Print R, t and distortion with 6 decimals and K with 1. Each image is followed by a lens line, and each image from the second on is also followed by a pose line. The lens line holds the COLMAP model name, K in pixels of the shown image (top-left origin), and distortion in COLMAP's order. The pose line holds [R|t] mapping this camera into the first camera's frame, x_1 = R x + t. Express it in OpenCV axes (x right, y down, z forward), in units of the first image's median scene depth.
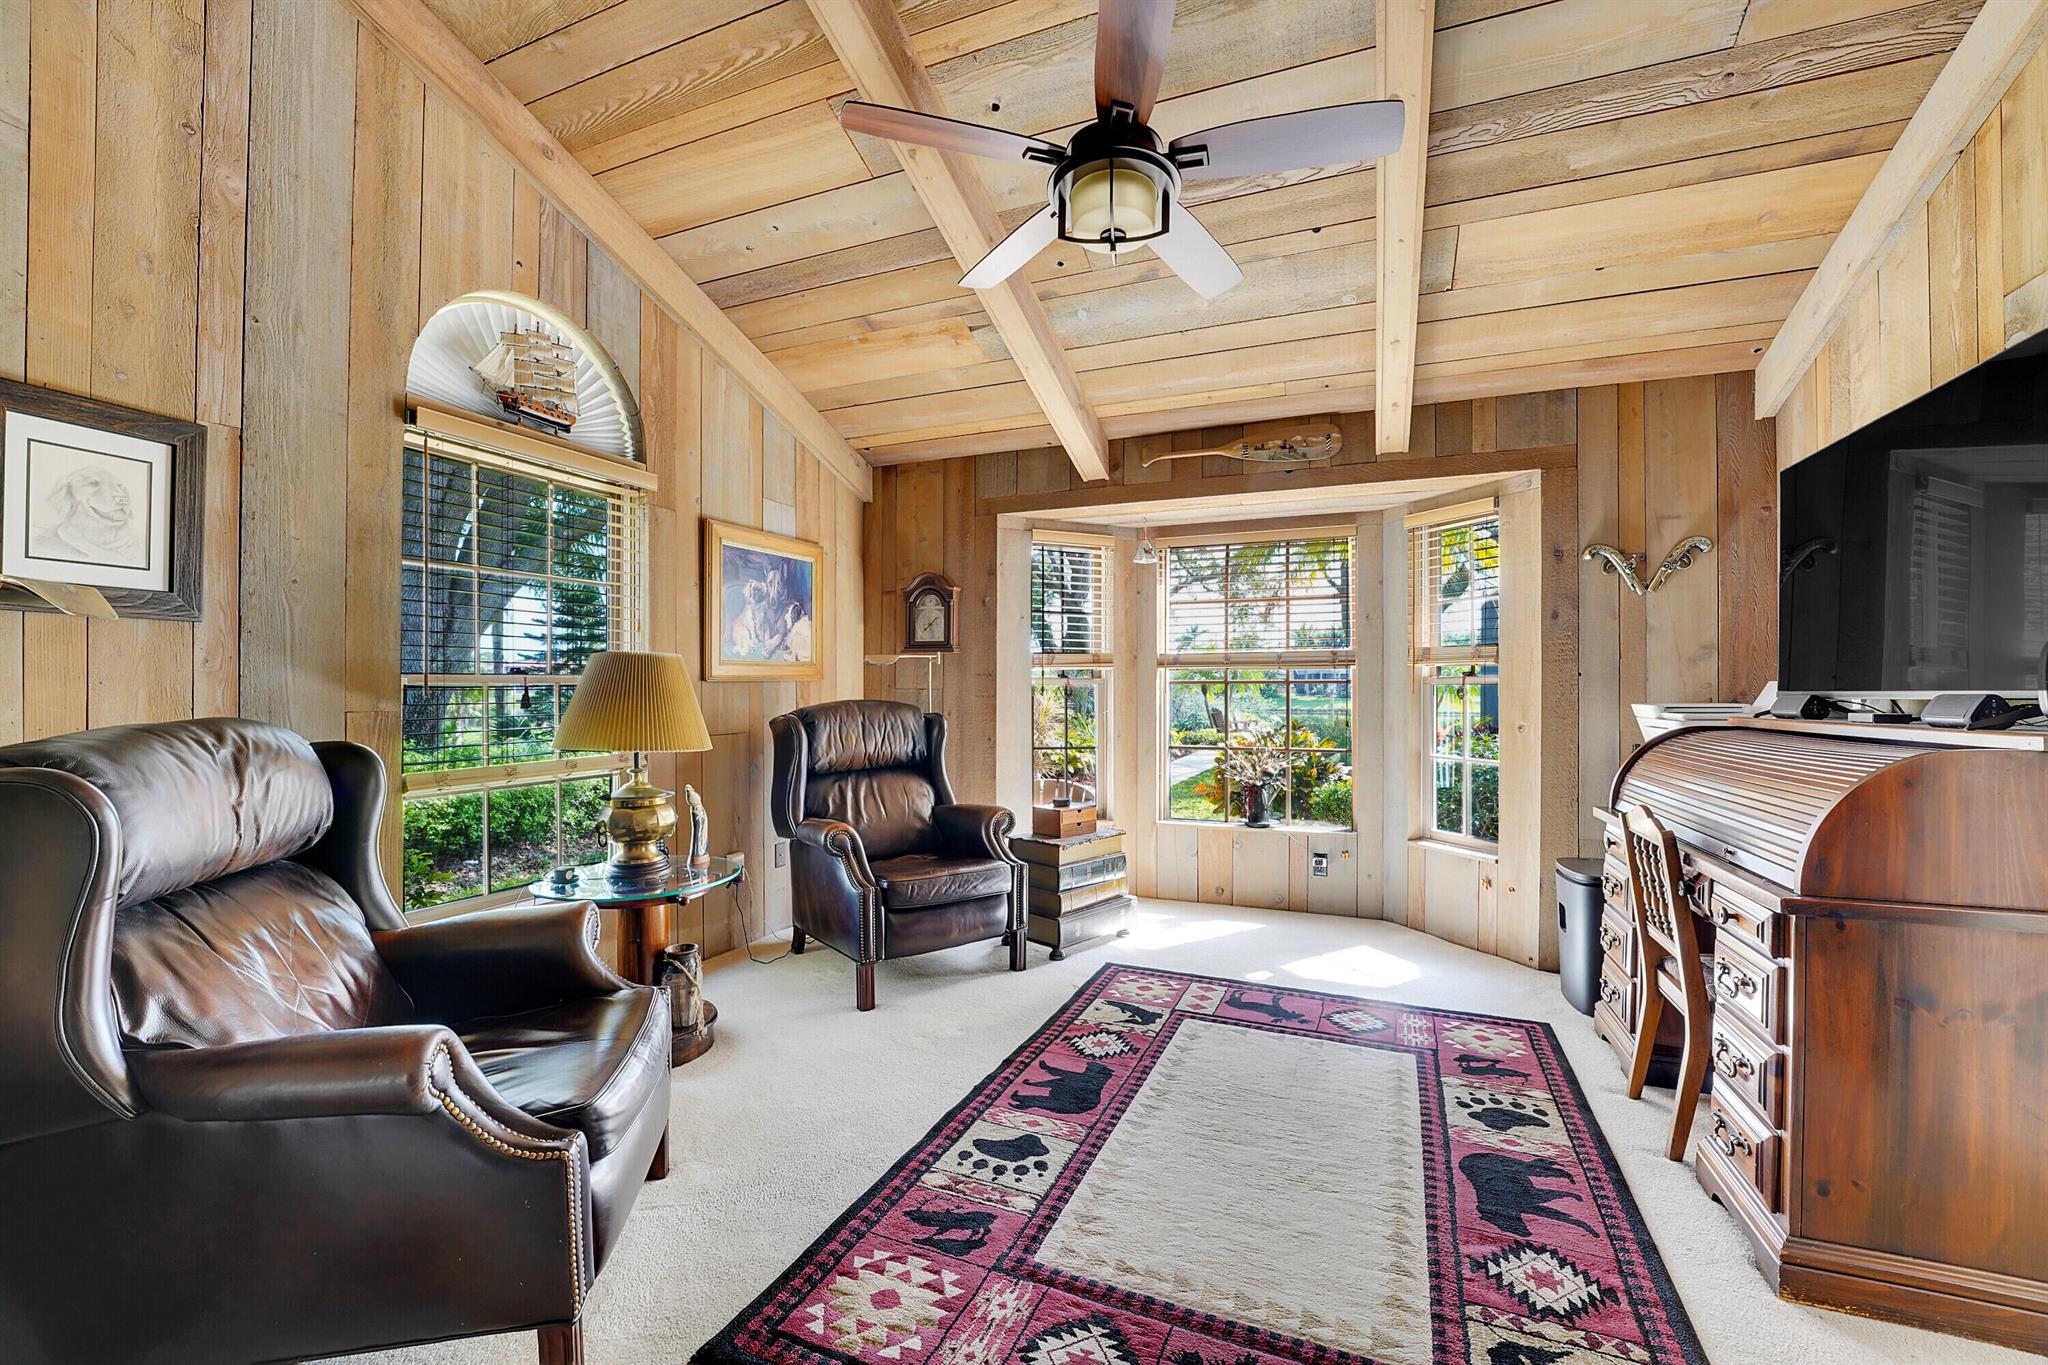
lens RADIAL K [[845.9, 0, 1020.1], [0, 845.9, 686.4], [0, 0, 1]] dist [-0.031345, 0.002001]
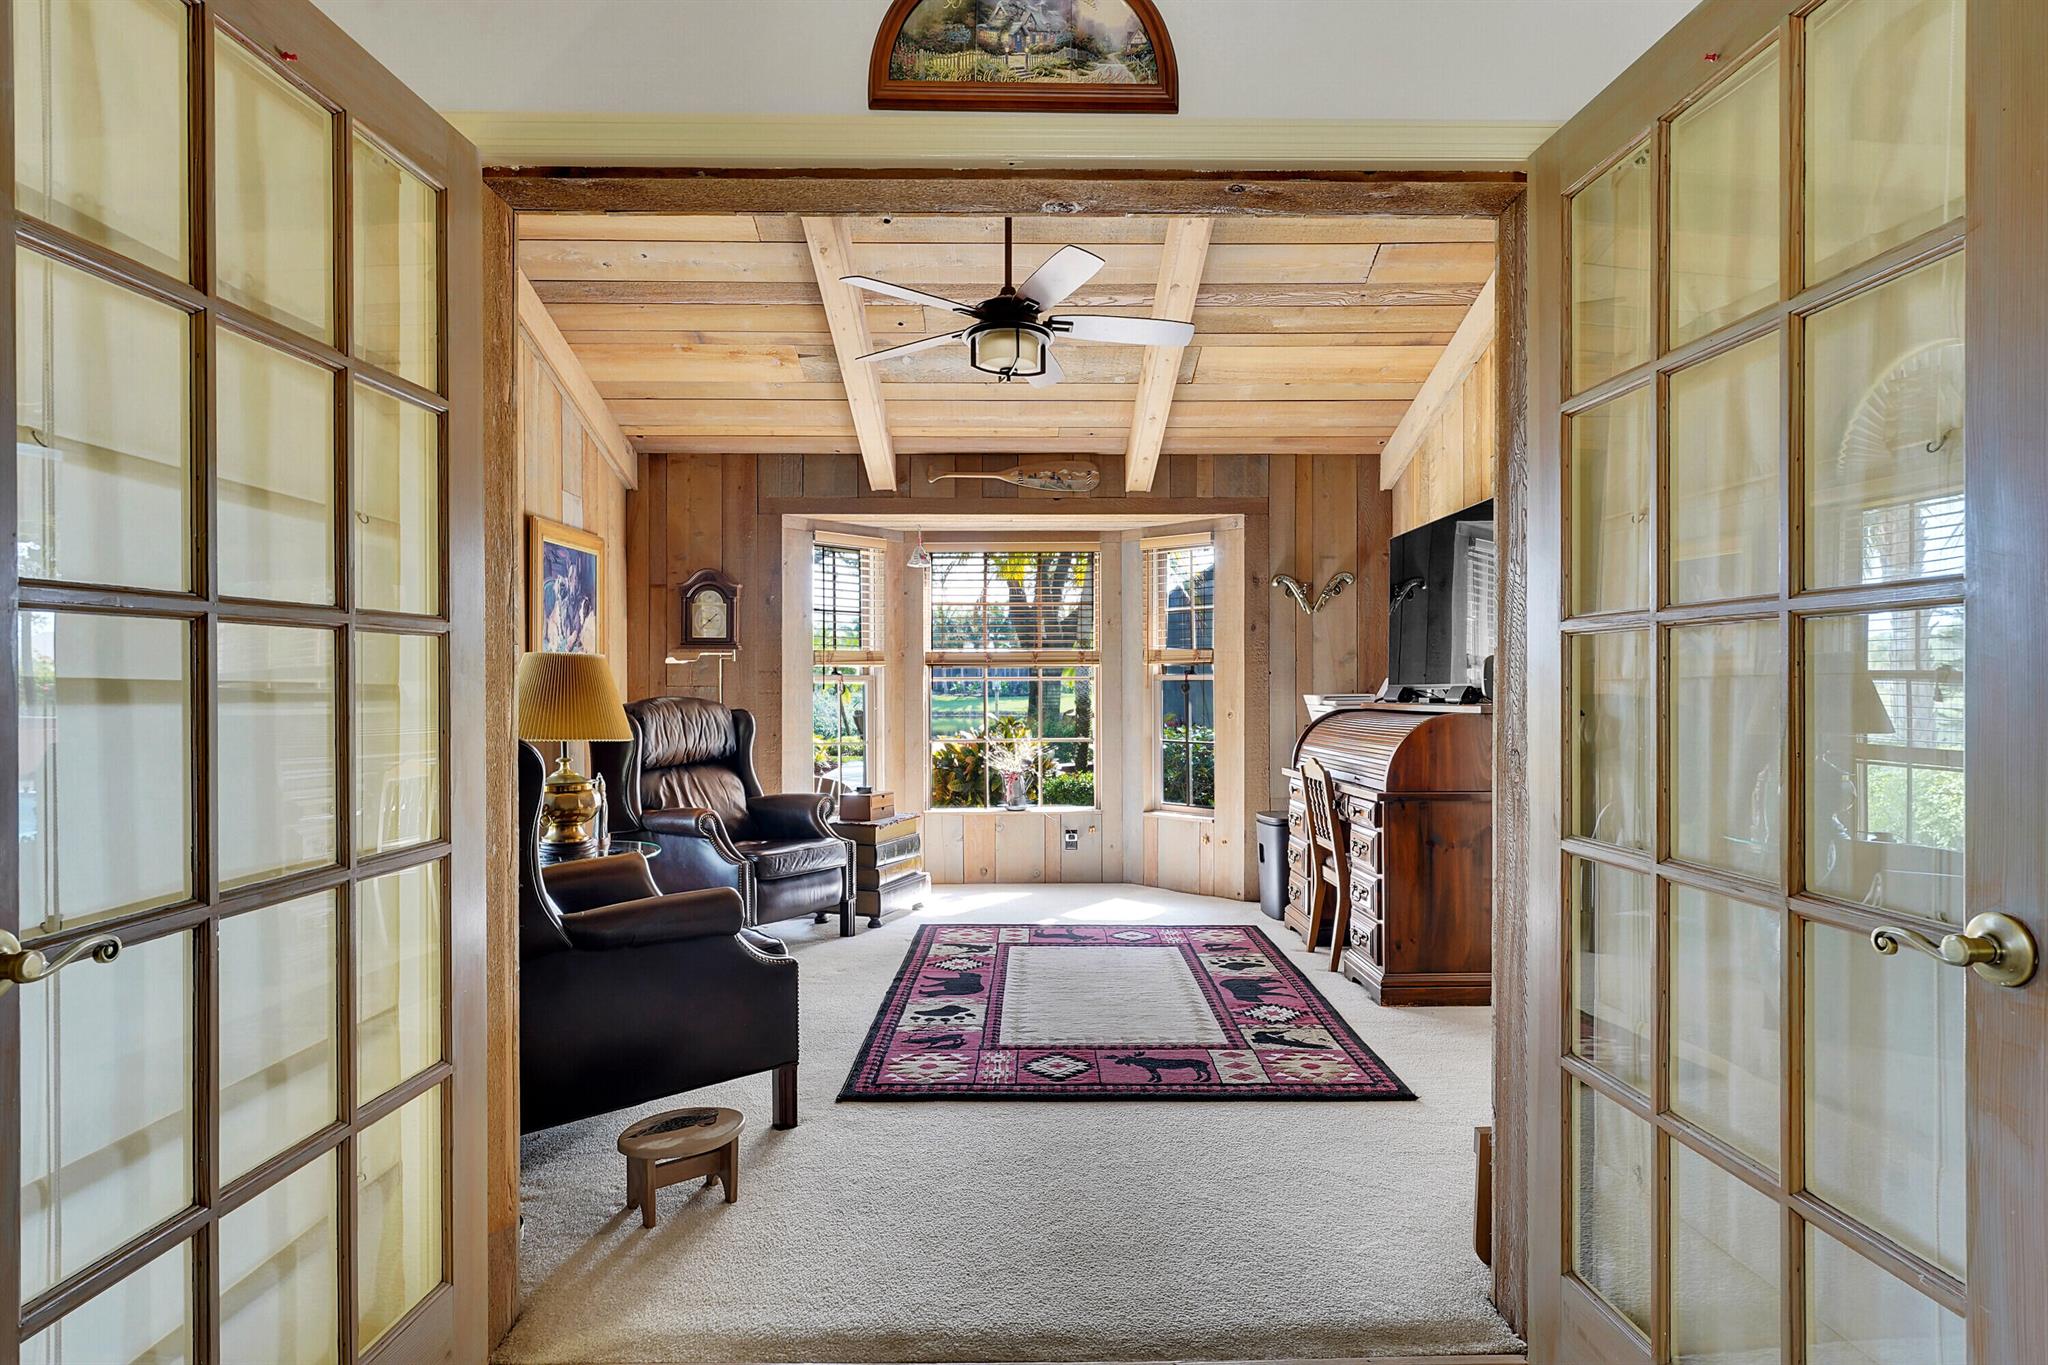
lens RADIAL K [[1177.6, 0, 1028.3], [0, 1177.6, 686.1], [0, 0, 1]] dist [-0.025297, -0.001062]
pose [[0.915360, -0.003242, 0.402623, -0.433977], [0.002307, 0.999993, 0.002808, 0.000038], [-0.402629, -0.001641, 0.915362, -0.555534]]
